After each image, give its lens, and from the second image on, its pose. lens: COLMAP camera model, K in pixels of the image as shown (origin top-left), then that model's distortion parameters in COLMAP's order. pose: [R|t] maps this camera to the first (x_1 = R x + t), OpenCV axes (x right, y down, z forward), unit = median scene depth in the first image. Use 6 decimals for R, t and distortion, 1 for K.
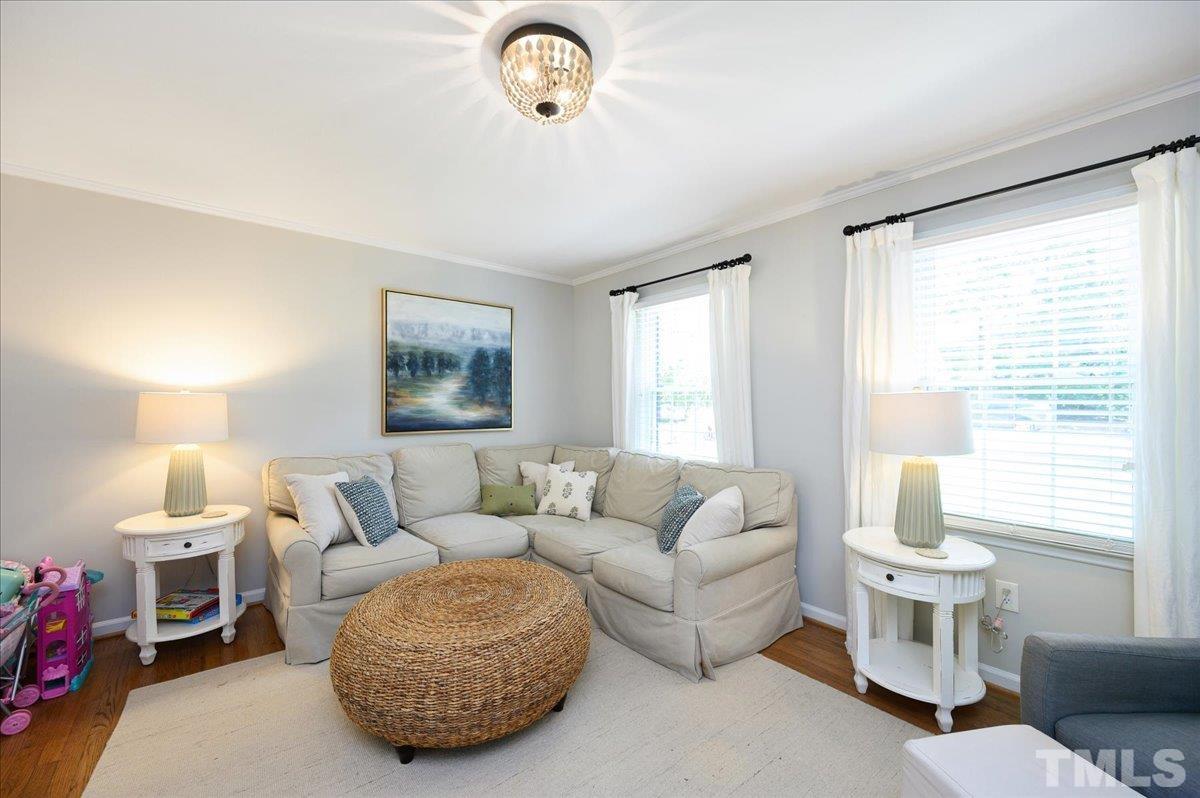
lens RADIAL K [[477.3, 0, 600.0], [0, 477.3, 399.0], [0, 0, 1]] dist [0.002056, 0.000219]
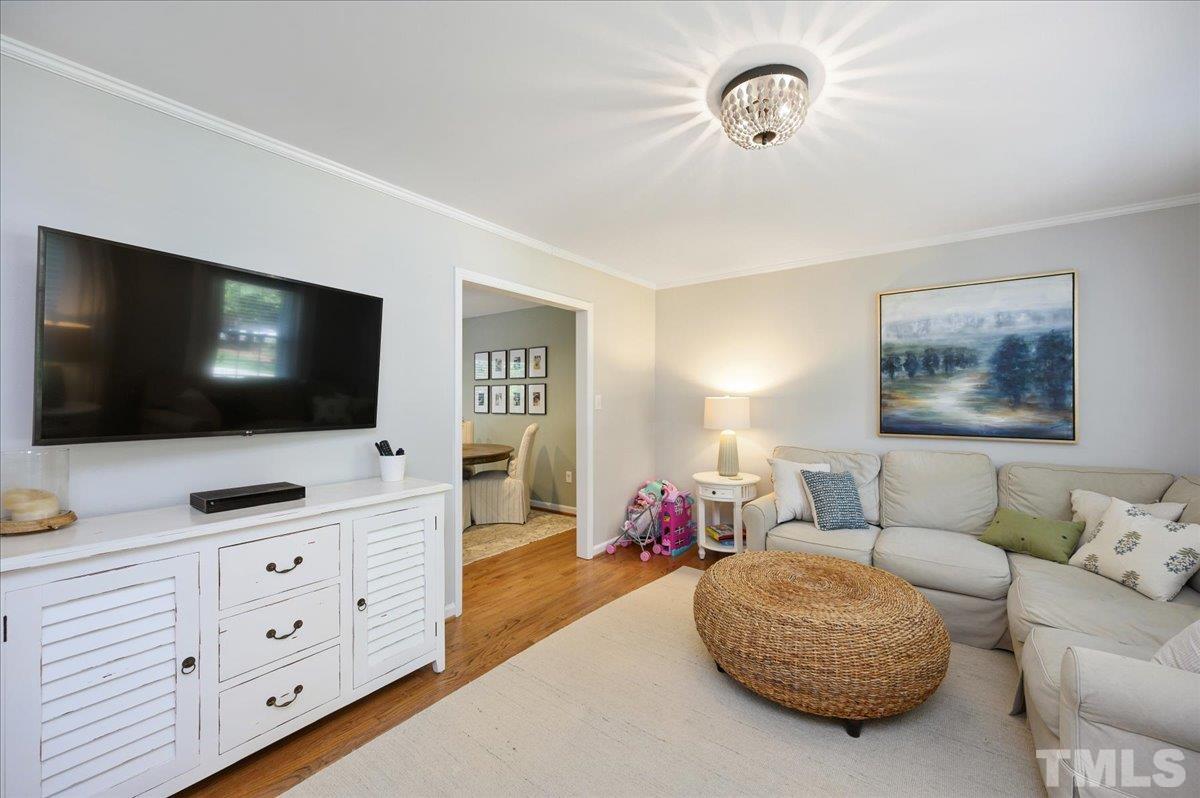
lens RADIAL K [[477.3, 0, 600.0], [0, 477.3, 399.0], [0, 0, 1]] dist [0.002056, 0.000219]
pose [[0.227469, -0.007198, -0.973759, 0.403174], [0.004888, 0.999969, -0.006250, -0.000219], [0.973773, -0.003338, 0.227497, 0.175834]]
